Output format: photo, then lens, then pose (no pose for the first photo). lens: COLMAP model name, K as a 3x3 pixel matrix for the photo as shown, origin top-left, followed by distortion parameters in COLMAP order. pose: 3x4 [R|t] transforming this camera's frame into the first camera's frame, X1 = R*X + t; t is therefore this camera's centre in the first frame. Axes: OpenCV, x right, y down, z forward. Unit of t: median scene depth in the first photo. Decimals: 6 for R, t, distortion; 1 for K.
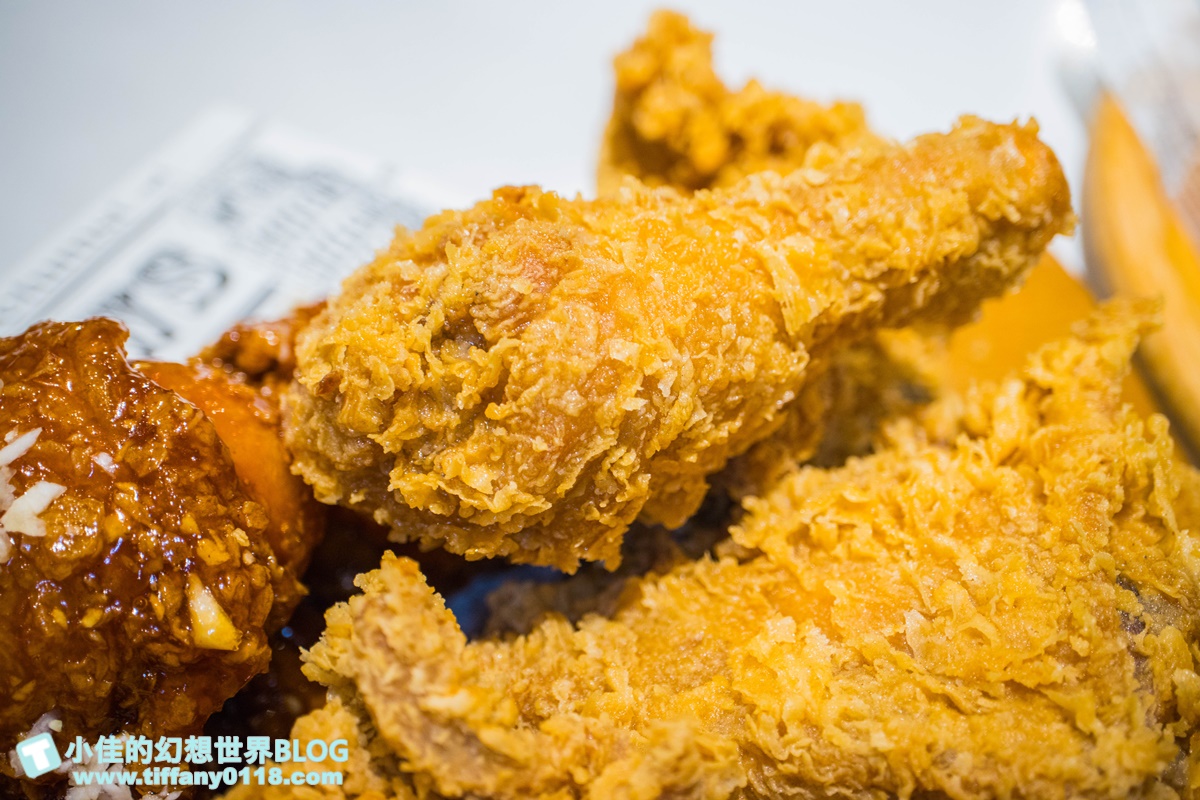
lens RADIAL K [[1580.0, 0, 600.0], [0, 1580.0, 400.0], [0, 0, 1]] dist [0.009830, 0.033620]
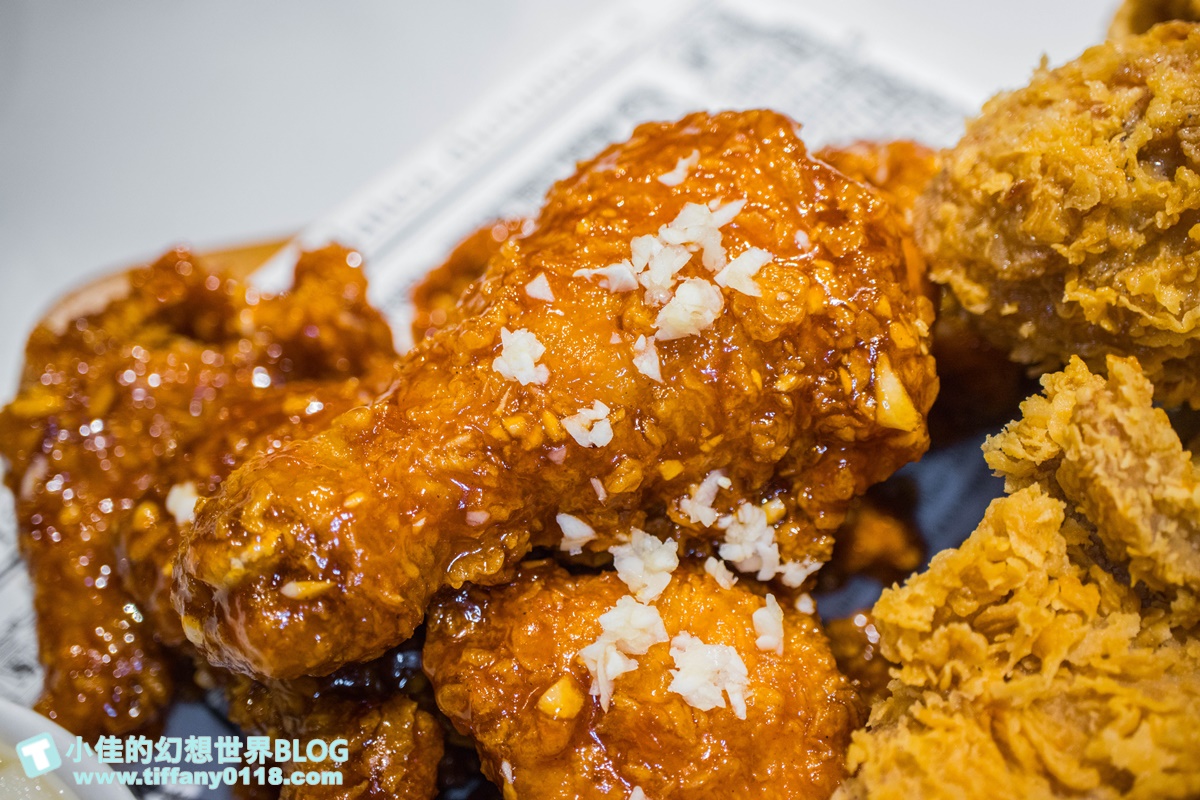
lens RADIAL K [[1580.0, 0, 600.0], [0, 1580.0, 400.0], [0, 0, 1]] dist [0.009830, 0.033620]
pose [[0.987939, 0.126465, -0.089347, -0.331180], [-0.122954, 0.991446, 0.043787, 0.112890], [0.094121, -0.032274, 0.995038, -0.049405]]
